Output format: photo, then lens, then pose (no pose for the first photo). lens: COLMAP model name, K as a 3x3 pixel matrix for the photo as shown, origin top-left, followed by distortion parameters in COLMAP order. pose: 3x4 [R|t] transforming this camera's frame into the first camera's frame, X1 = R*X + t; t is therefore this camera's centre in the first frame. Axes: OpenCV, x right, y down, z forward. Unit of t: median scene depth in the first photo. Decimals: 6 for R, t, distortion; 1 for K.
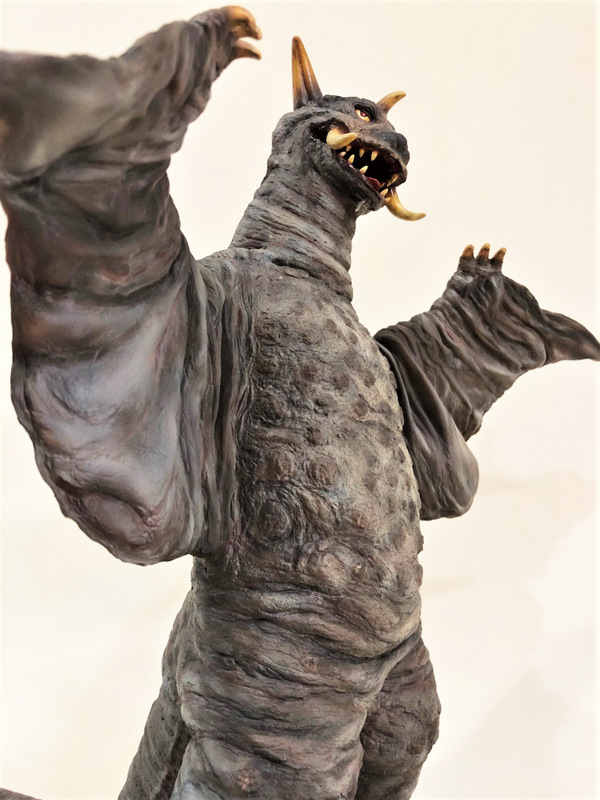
lens RADIAL K [[678.6, 0, 286.2], [0, 678.6, 398.8], [0, 0, 1]] dist [-0.001171, -0.003374]
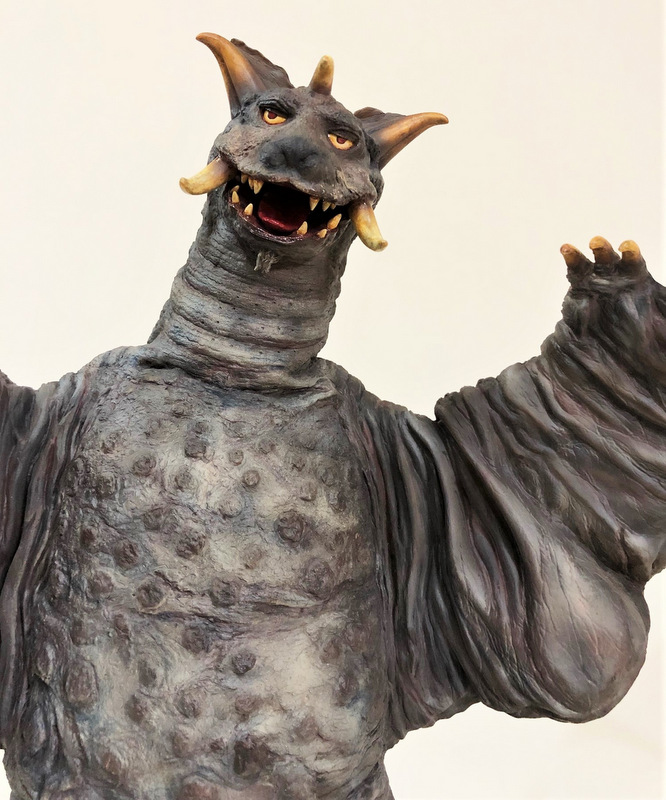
lens RADIAL K [[737.0, 0, 335.0], [0, 737.0, 346.4], [0, 0, 1]] dist [0.006460, -0.010151]
pose [[0.702580, -0.036544, -0.710666, 0.763813], [0.076187, 0.996803, 0.024063, -0.235288], [0.707514, -0.071050, 0.703118, 0.593708]]
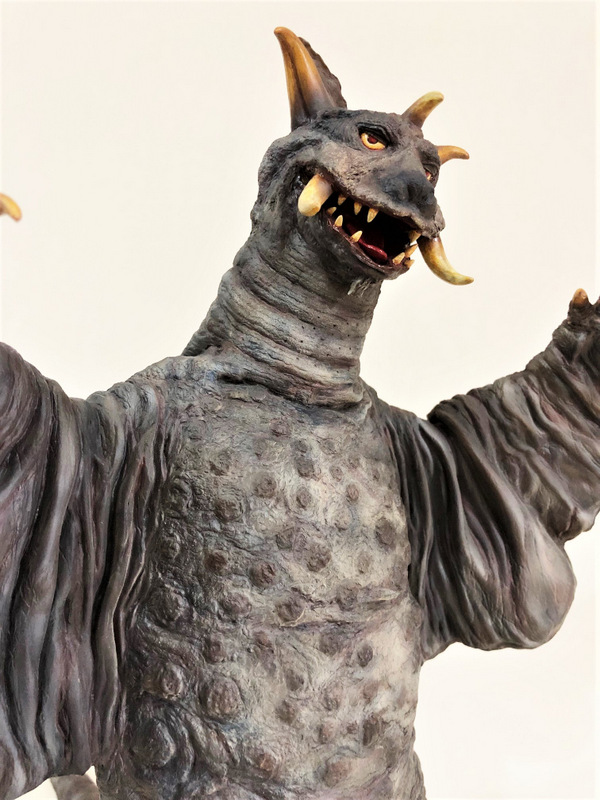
lens RADIAL K [[664.4, 0, 300.0], [0, 664.4, 400.0], [0, 0, 1]] dist [0.102036, -0.285139]
pose [[0.928574, 0.079724, -0.362482, 0.354463], [-0.002065, 0.977752, 0.209755, -0.351252], [0.371140, -0.194025, 0.908080, 0.365041]]
